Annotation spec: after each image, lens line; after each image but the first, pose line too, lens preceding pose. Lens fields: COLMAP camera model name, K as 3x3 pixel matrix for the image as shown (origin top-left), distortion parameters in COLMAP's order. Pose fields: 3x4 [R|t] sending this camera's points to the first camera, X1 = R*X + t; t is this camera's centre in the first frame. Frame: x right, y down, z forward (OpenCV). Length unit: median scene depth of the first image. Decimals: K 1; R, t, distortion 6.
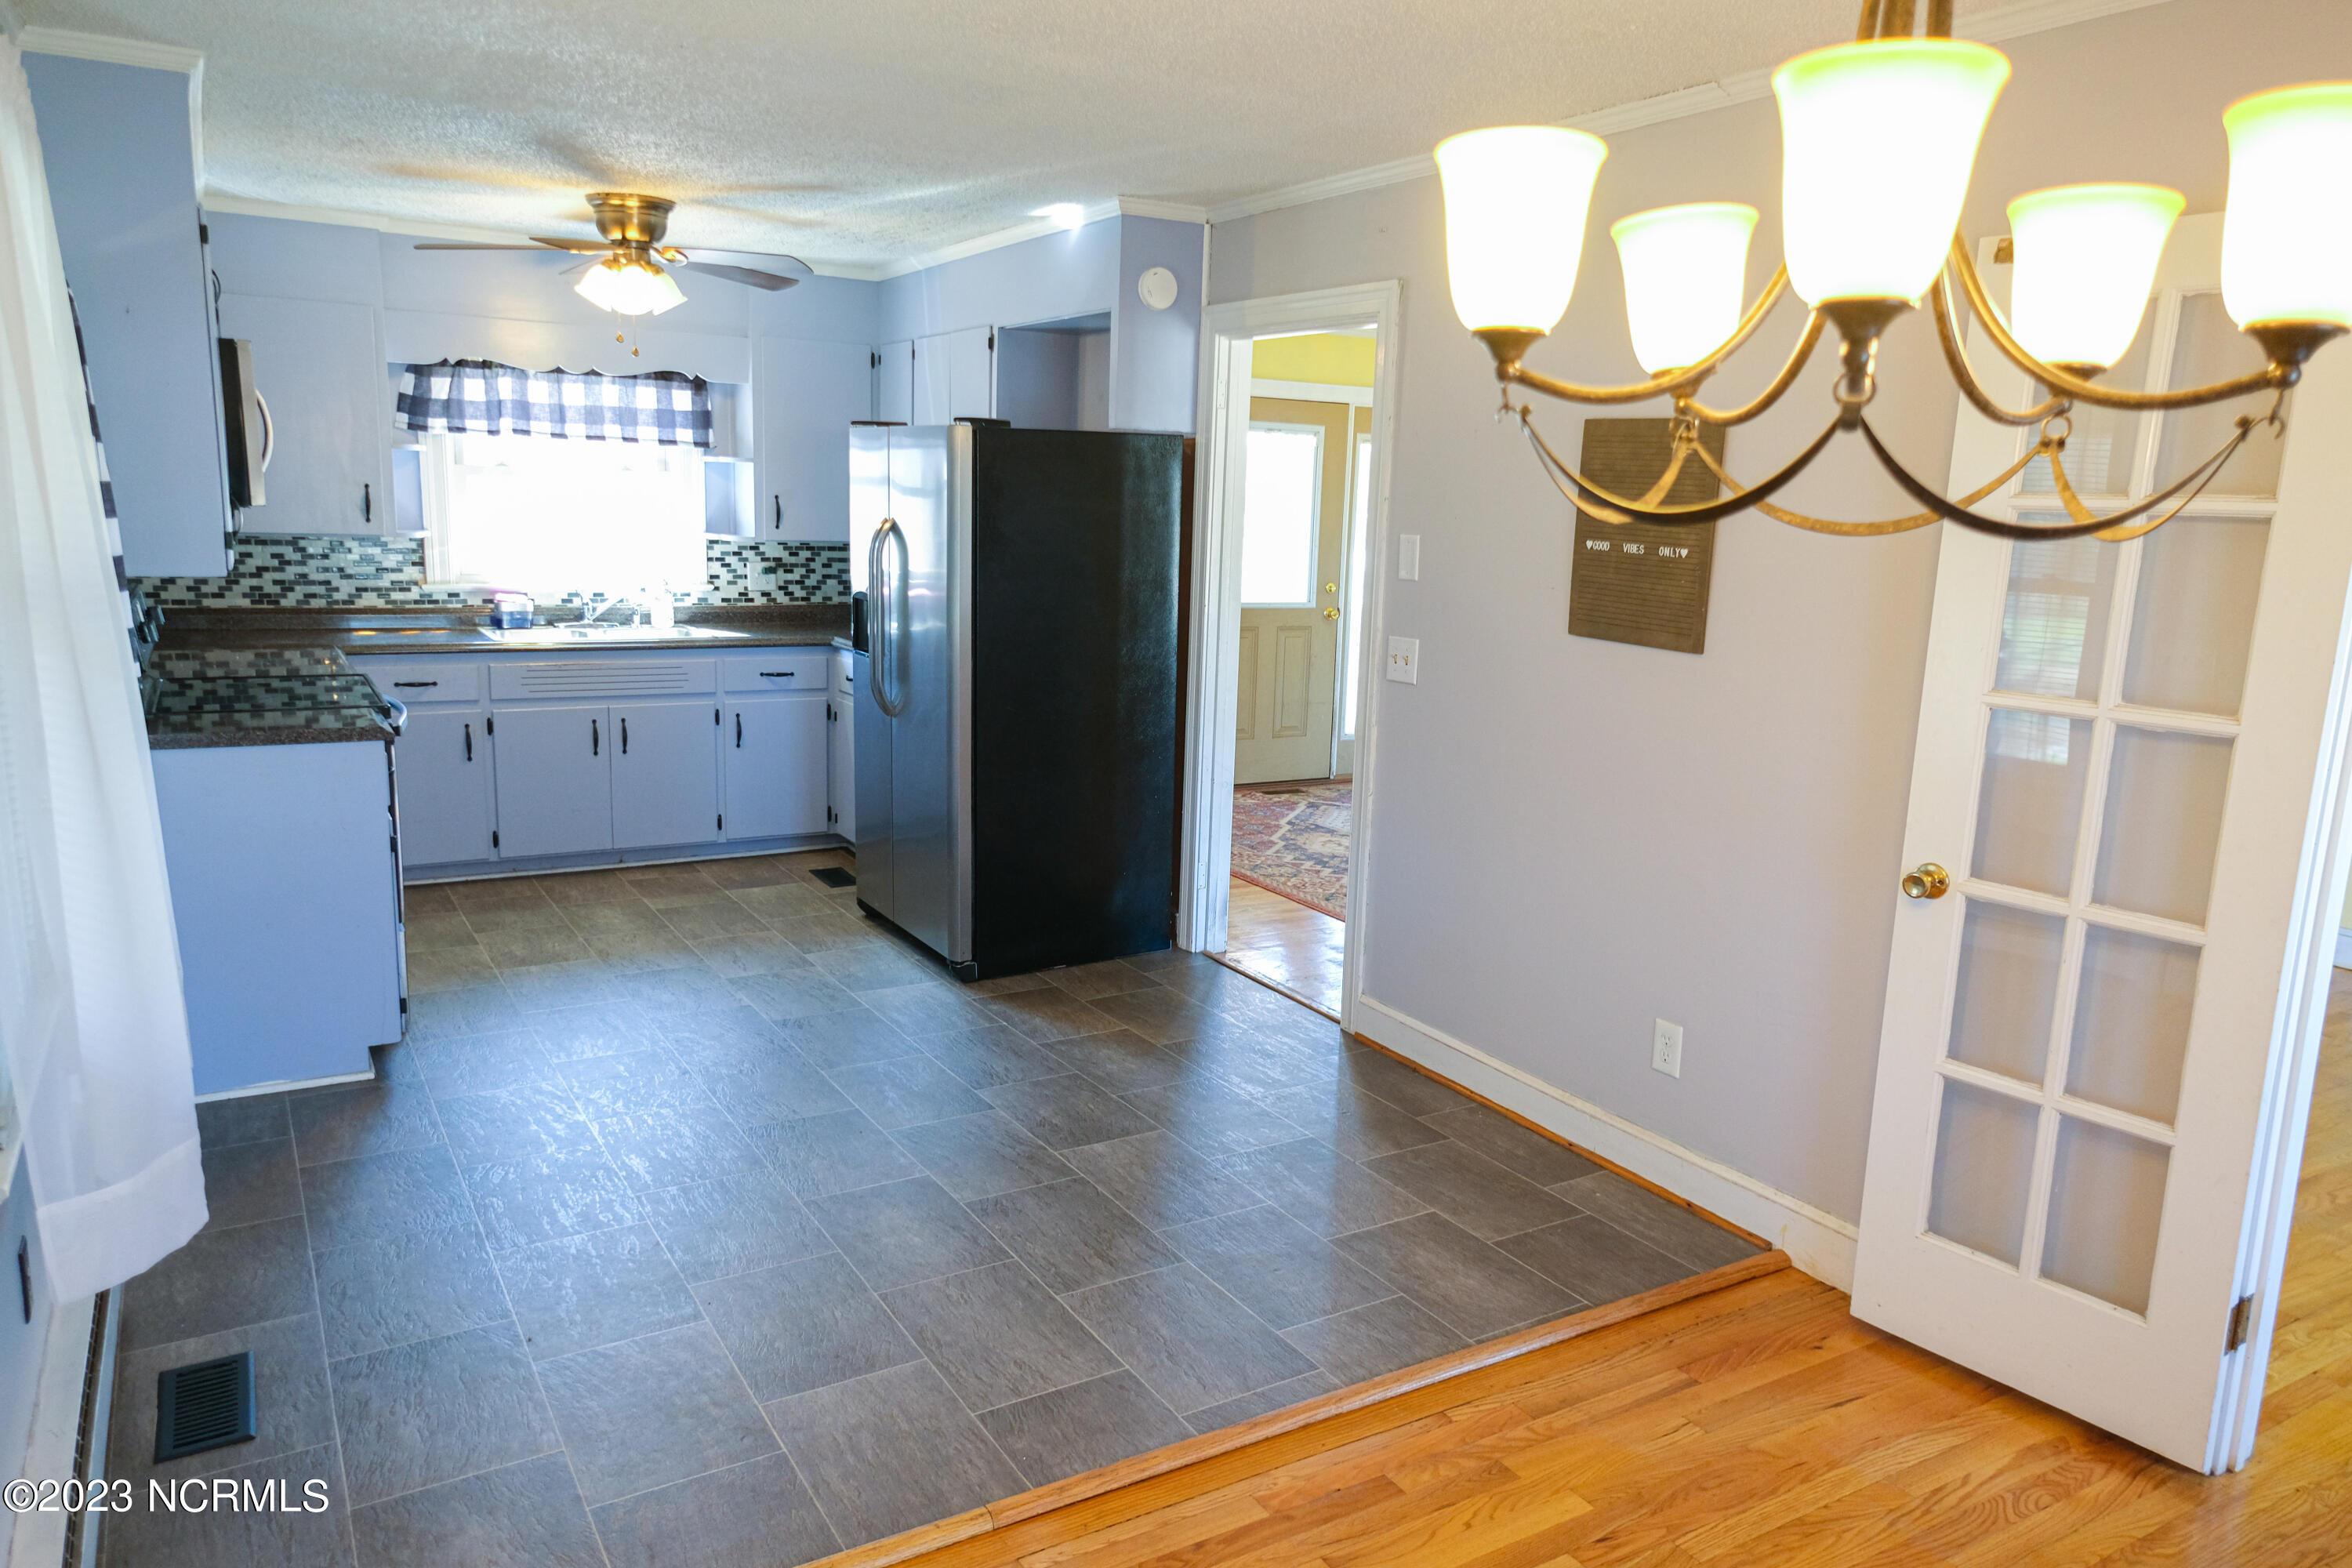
lens RADIAL K [[1615.1, 0, 1169.9], [0, 1615.1, 783.4], [0, 0, 1]] dist [0.036718, 0.002729]
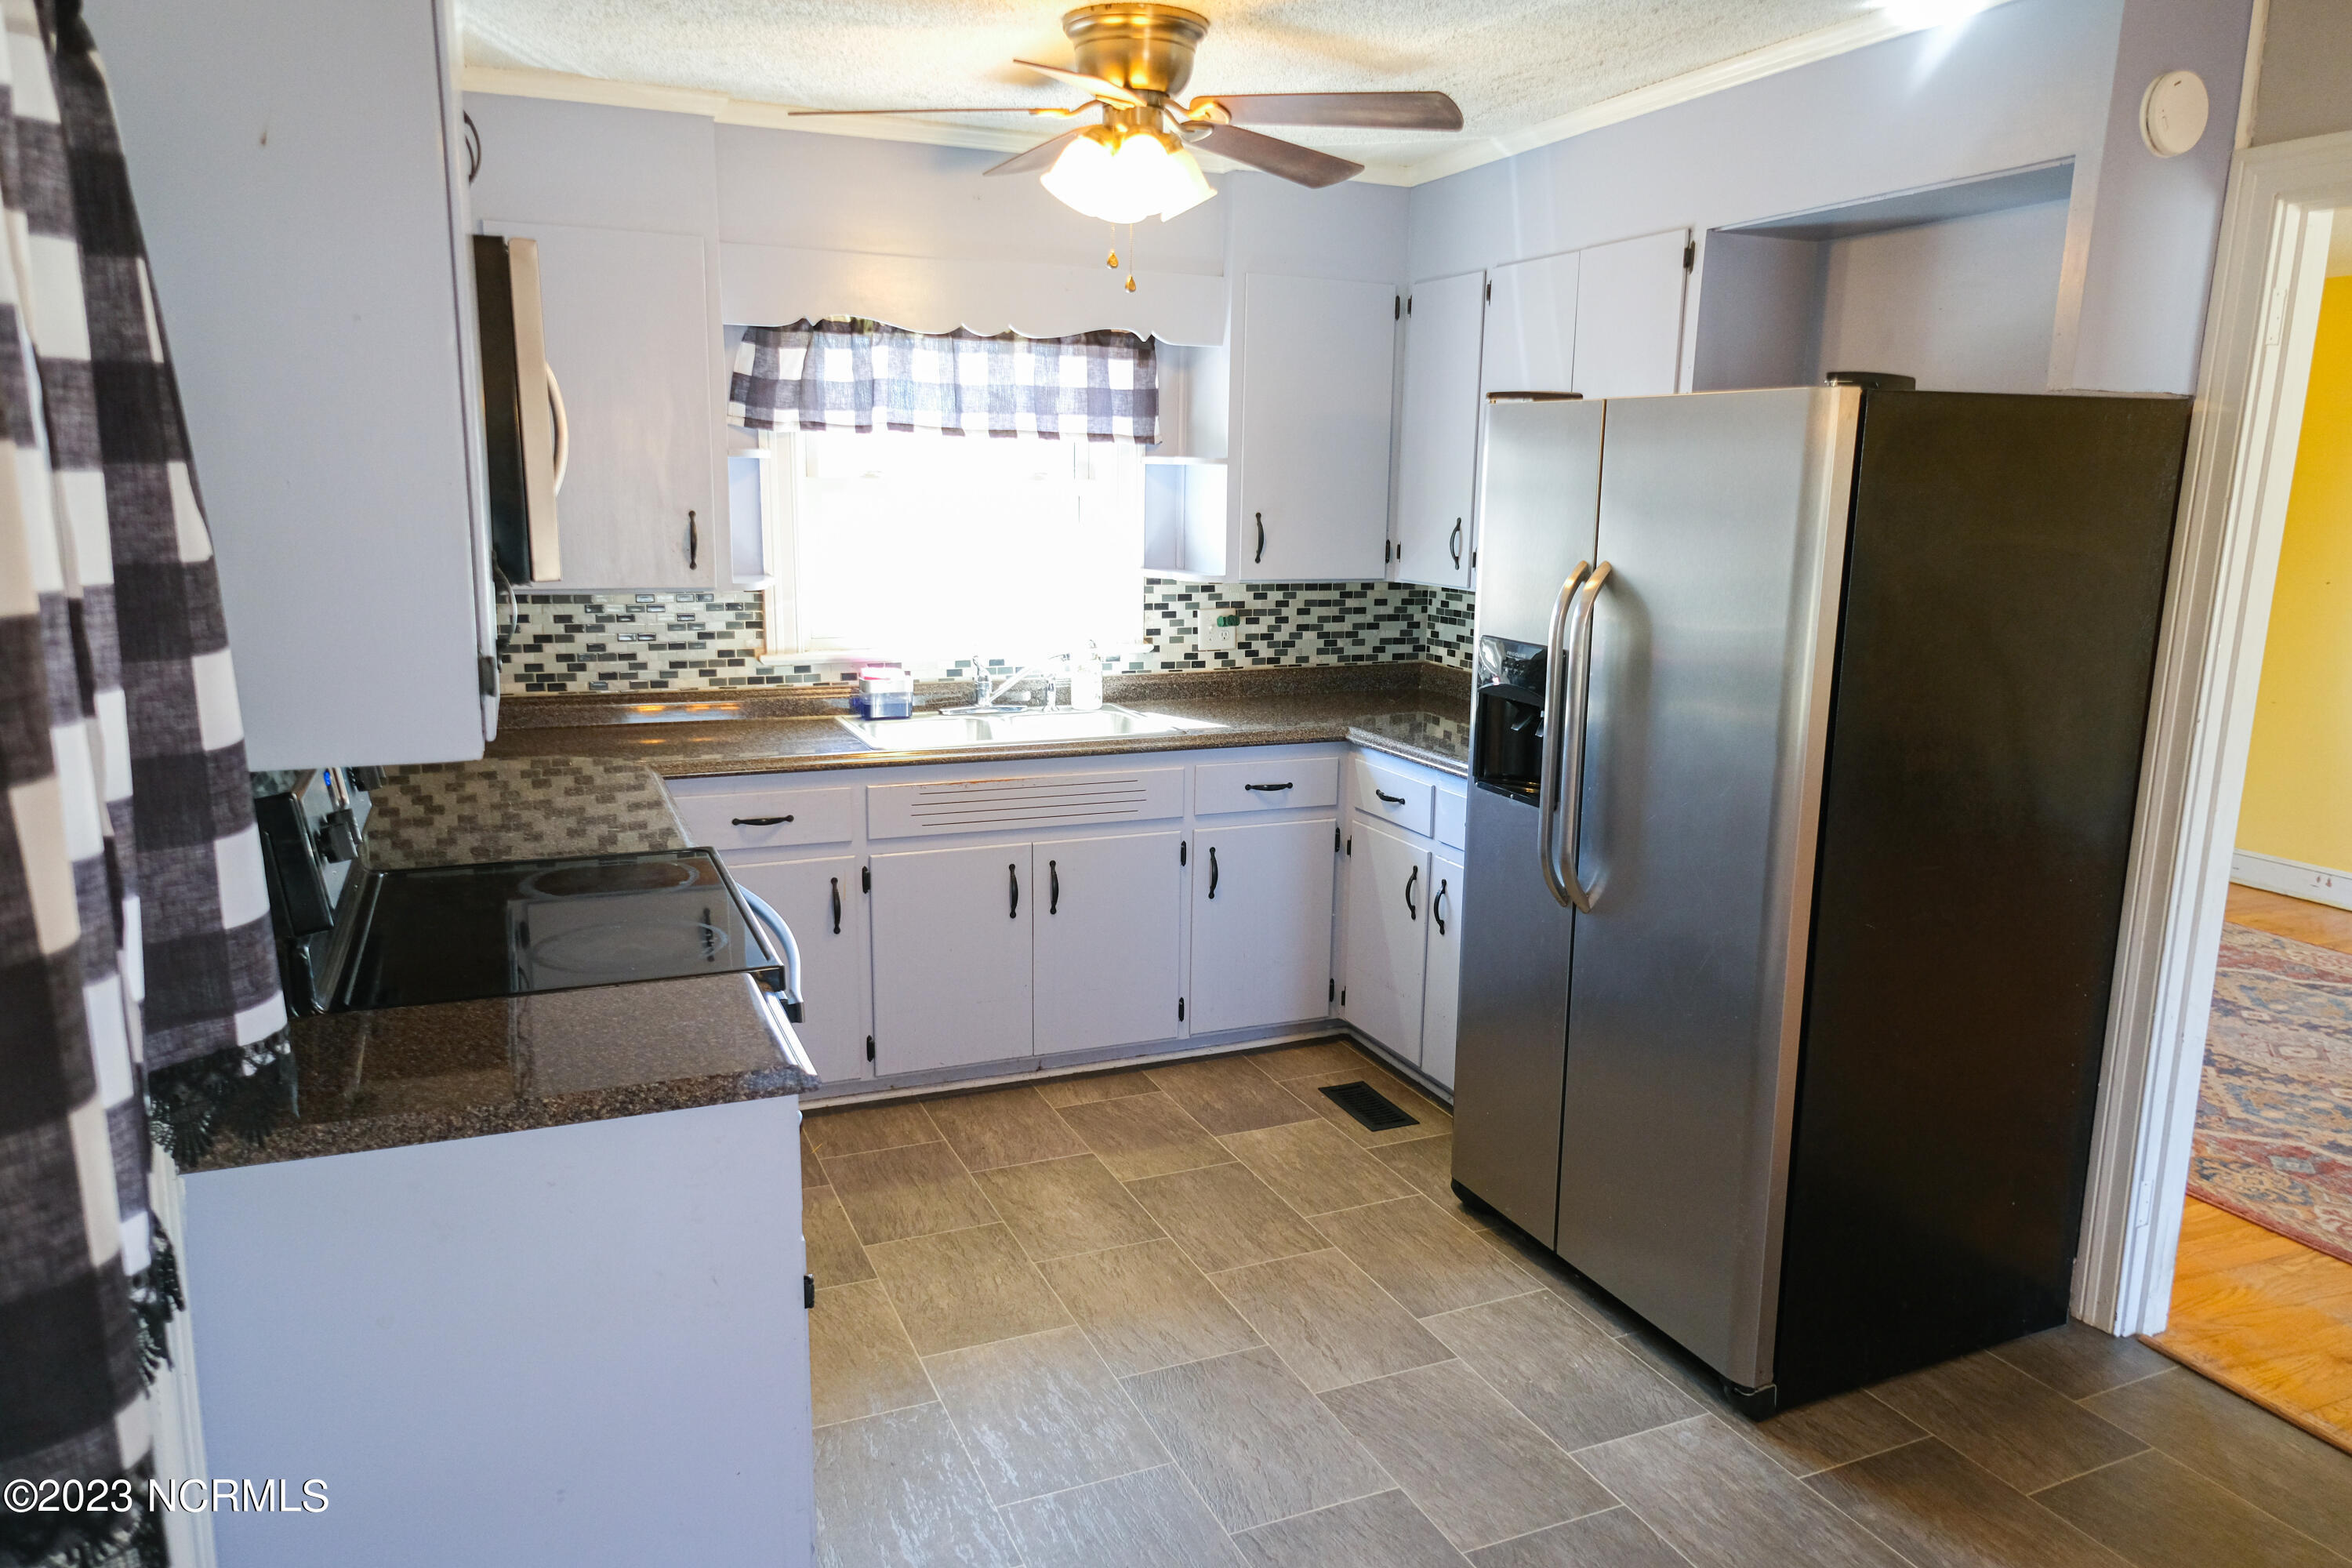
lens RADIAL K [[1592.8, 0, 1180.0], [0, 1592.8, 783.5], [0, 0, 1]] dist [0.009509, 0.019931]
pose [[0.992714, 0.007477, -0.120262, -0.209012], [-0.006407, 0.999936, 0.009280, -0.077377], [0.120324, -0.008442, 0.992699, 0.367979]]
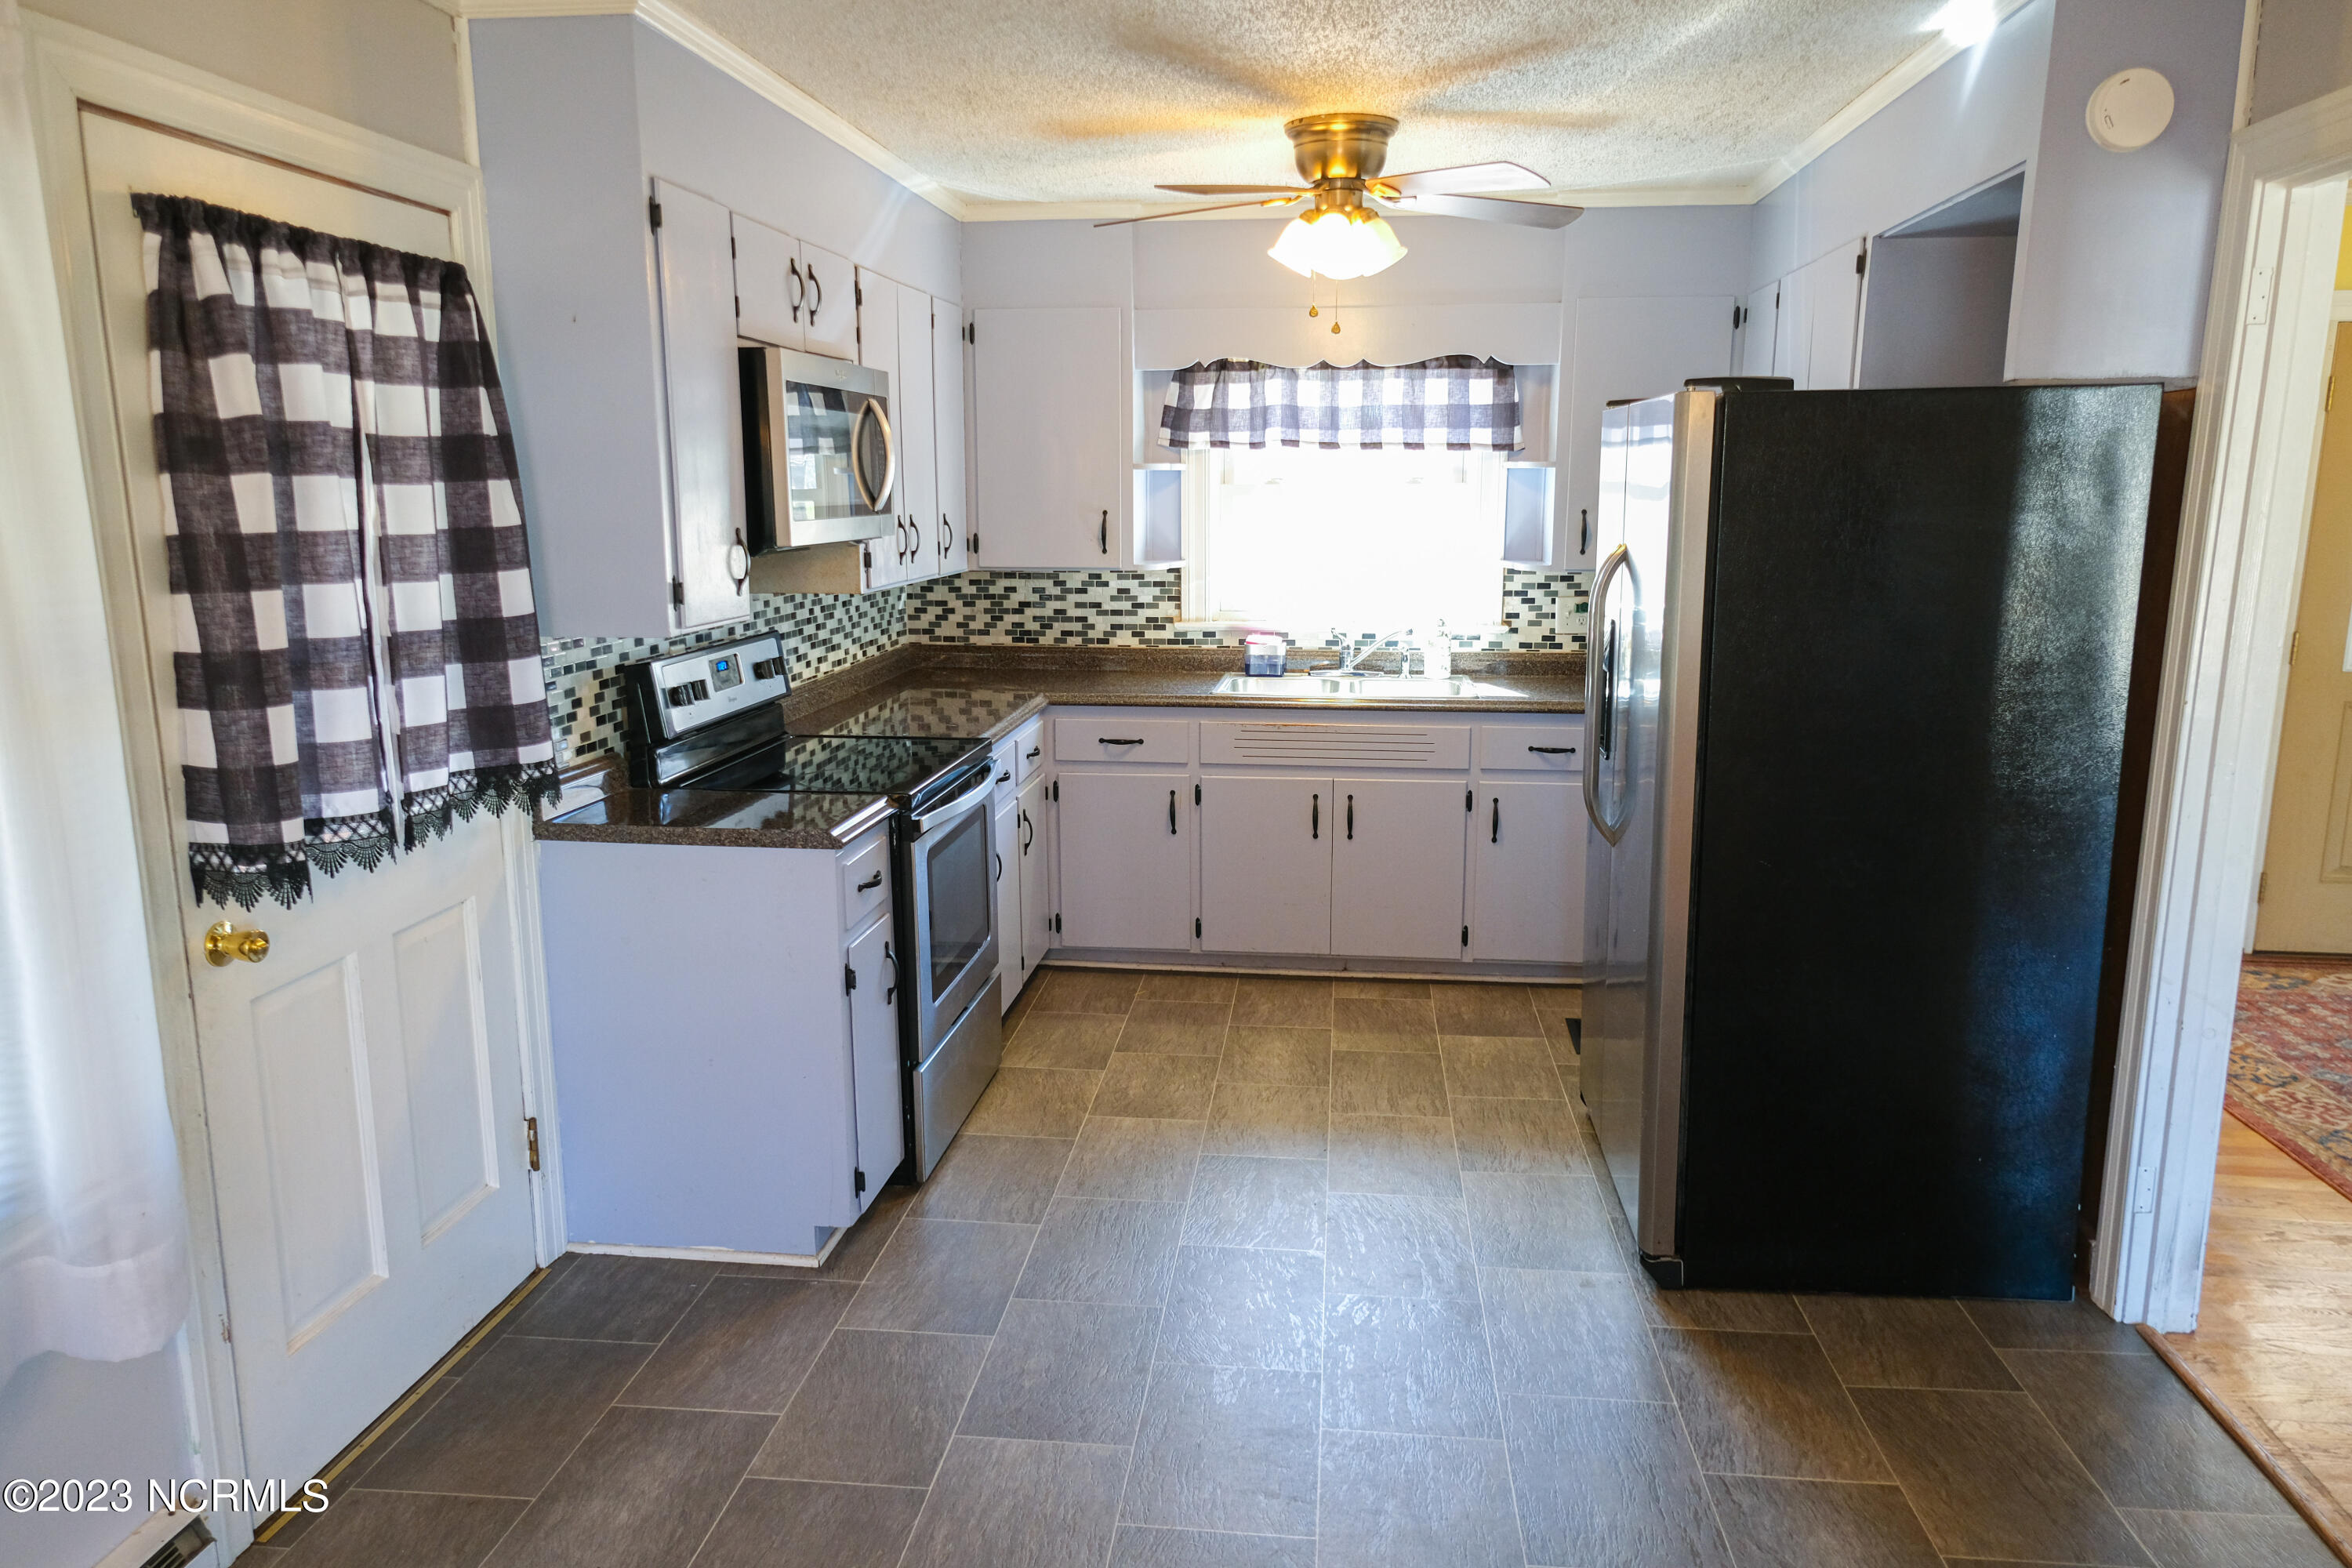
lens RADIAL K [[1592.8, 0, 1180.0], [0, 1592.8, 783.5], [0, 0, 1]] dist [0.009509, 0.019931]
pose [[0.798277, 0.081705, -0.596723, 0.063026], [-0.083247, 0.996214, 0.025040, -0.058360], [0.596510, 0.029687, 0.802056, 0.321239]]
